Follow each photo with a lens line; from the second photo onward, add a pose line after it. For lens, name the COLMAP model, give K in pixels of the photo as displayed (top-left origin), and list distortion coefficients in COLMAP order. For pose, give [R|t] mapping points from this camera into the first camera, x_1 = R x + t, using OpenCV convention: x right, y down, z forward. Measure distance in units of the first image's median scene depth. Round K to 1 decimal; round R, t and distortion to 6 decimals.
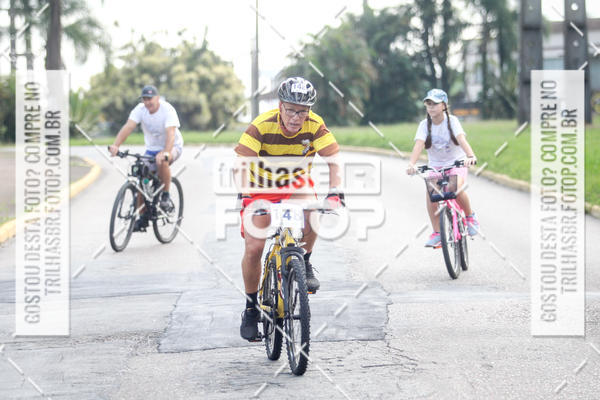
lens RADIAL K [[3493.5, 0, 300.0], [0, 3493.5, 200.0], [0, 0, 1]] dist [0.485769, 23.077571]
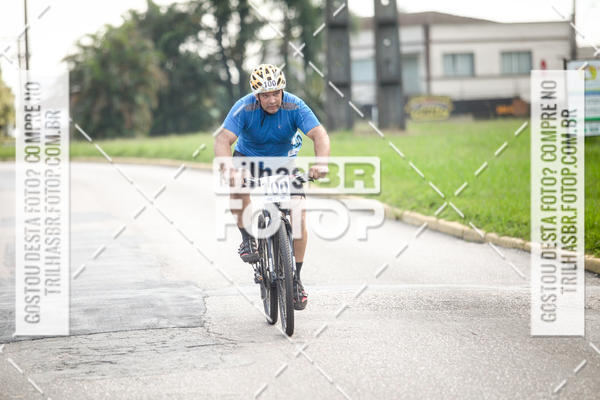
lens RADIAL K [[3245.0, 0, 300.0], [0, 3245.0, 200.0], [0, 0, 1]] dist [1.005071, 2.125922]
pose [[0.998549, -0.017226, 0.051019, 0.013437], [0.016843, 0.999827, 0.007929, -0.011445], [-0.051147, -0.007059, 0.998666, 0.175883]]
